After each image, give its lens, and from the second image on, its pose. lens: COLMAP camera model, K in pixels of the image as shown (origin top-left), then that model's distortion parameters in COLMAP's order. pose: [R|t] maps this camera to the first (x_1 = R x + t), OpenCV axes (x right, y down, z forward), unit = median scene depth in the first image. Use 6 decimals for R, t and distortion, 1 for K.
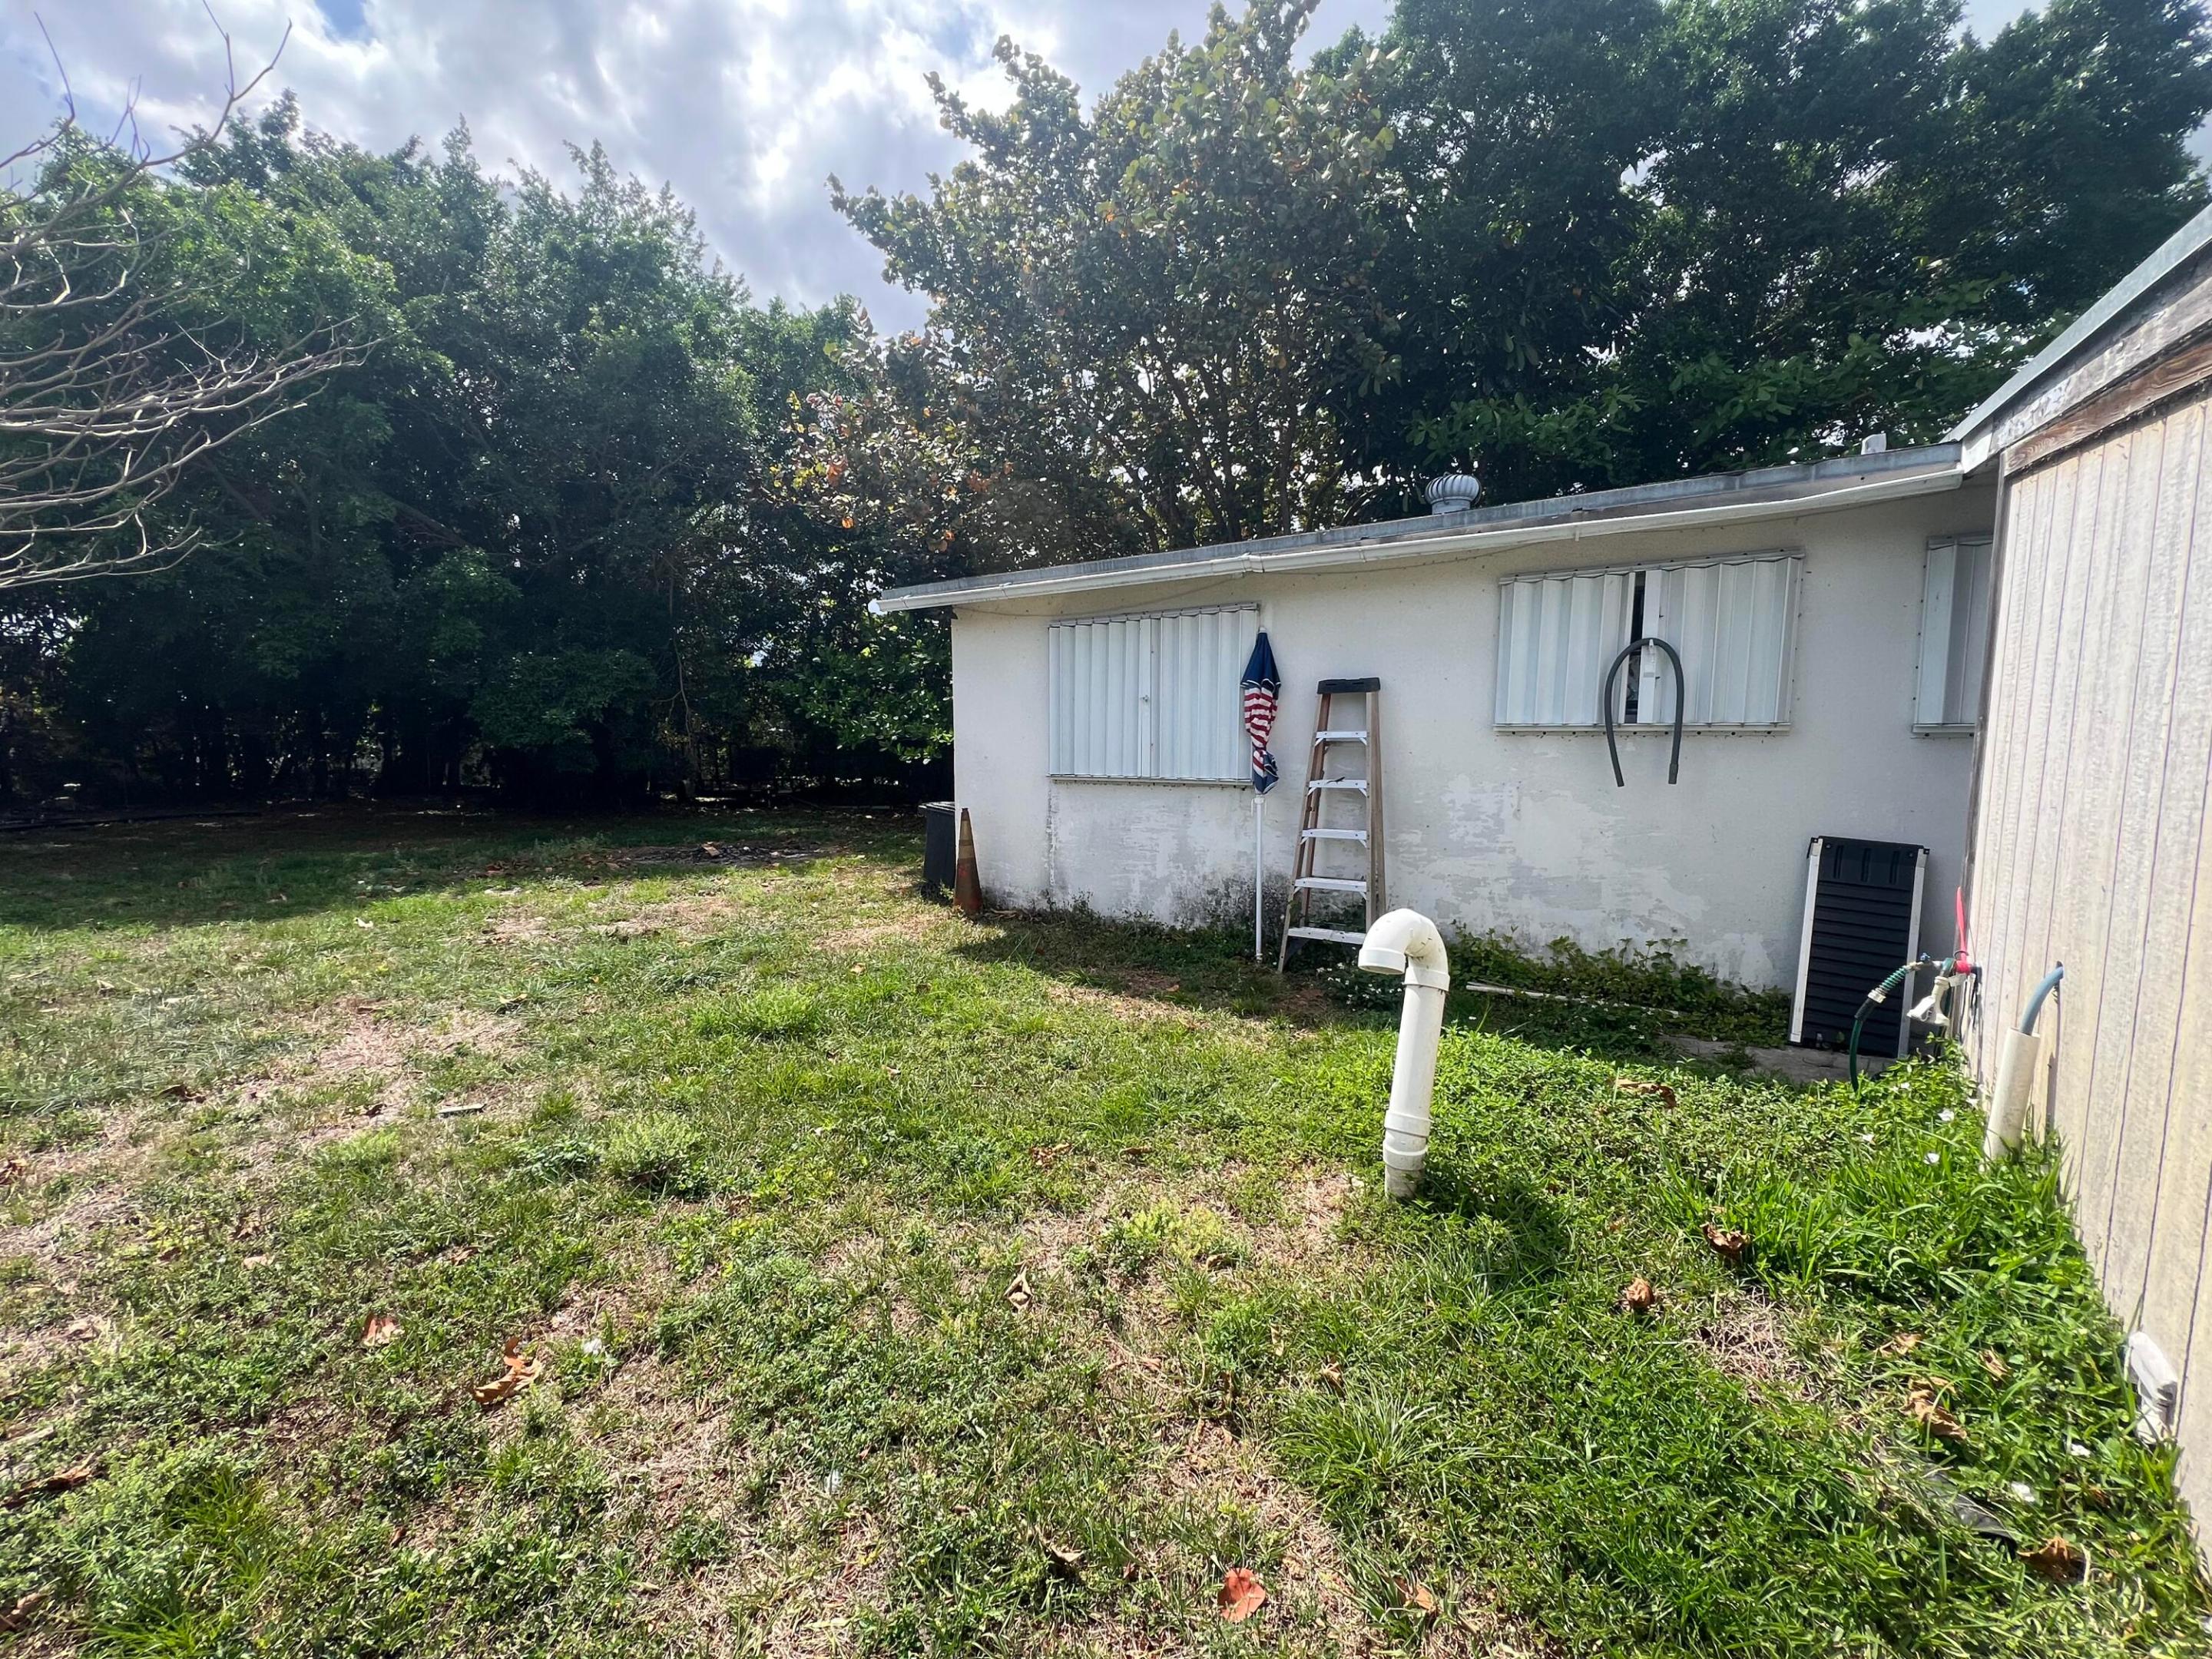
lens RADIAL K [[887.7, 0, 1092.5], [0, 887.7, 828.7], [0, 0, 1]] dist [-0.008361, 0.000934]
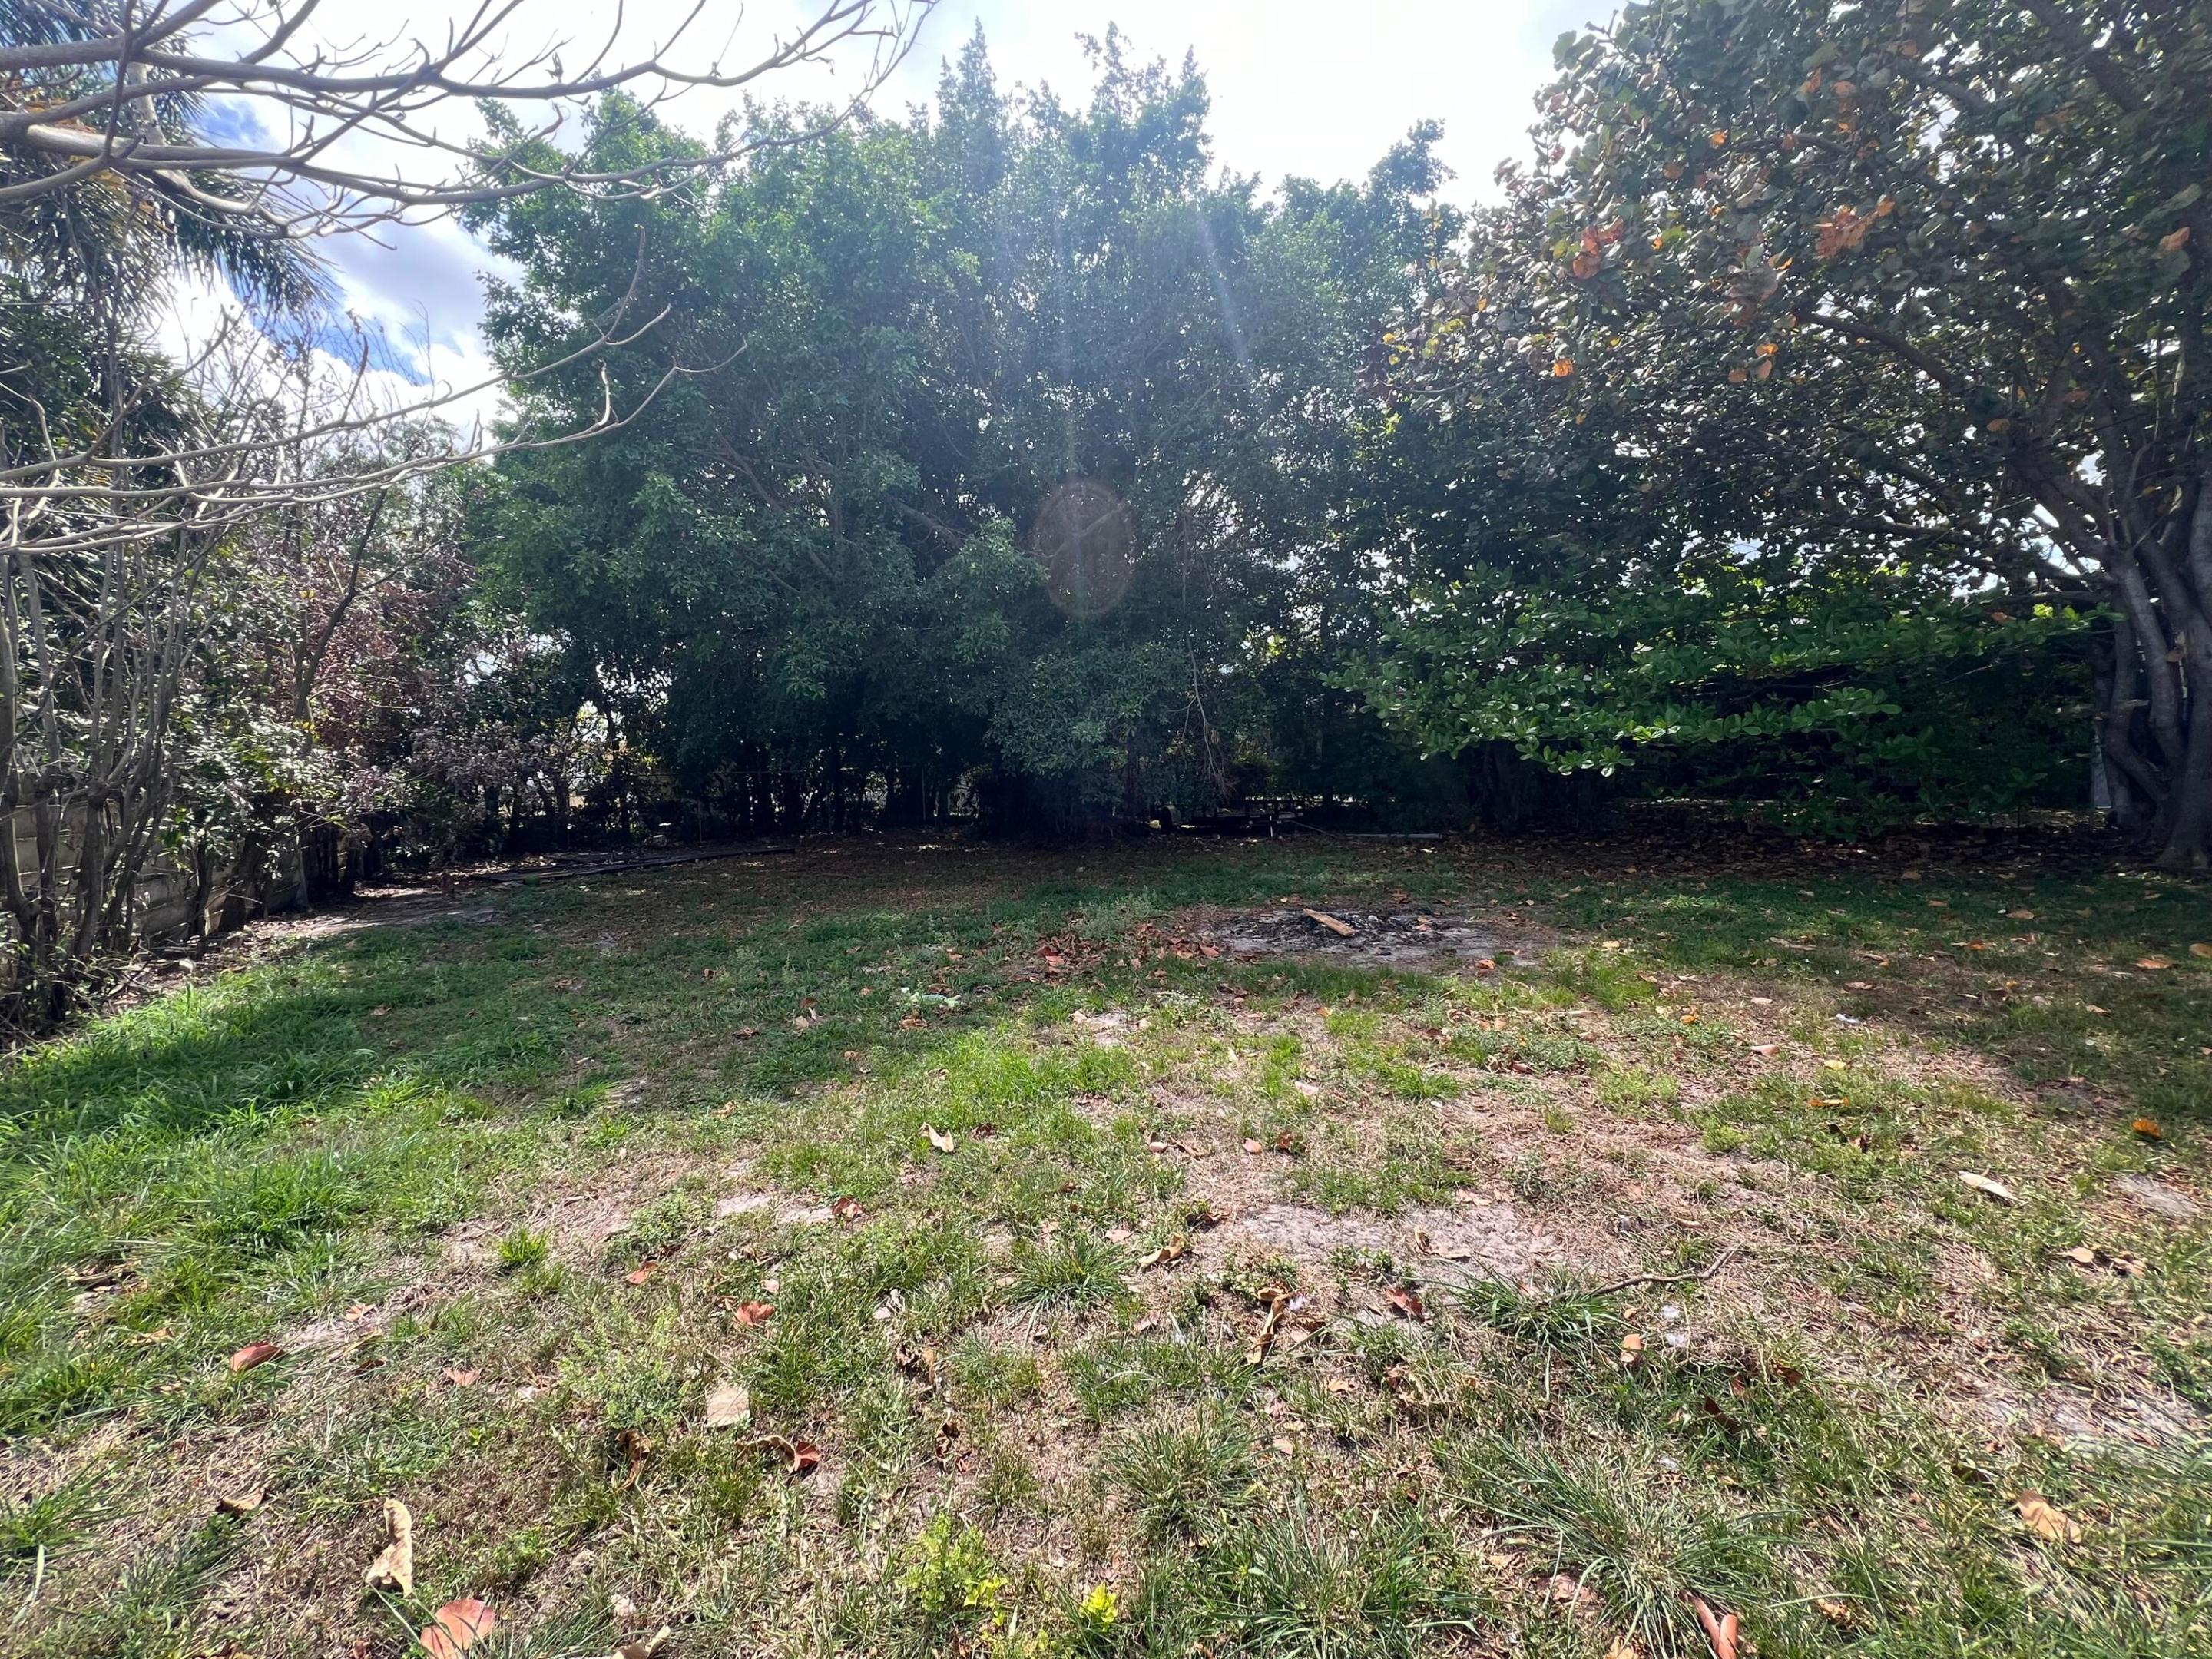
lens RADIAL K [[887.7, 0, 1092.5], [0, 887.7, 828.7], [0, 0, 1]] dist [-0.008361, 0.000934]
pose [[0.906175, -0.015572, -0.422617, -0.248454], [0.008155, 0.999779, -0.019353, -0.023846], [0.422825, 0.014091, 0.906102, 0.271945]]
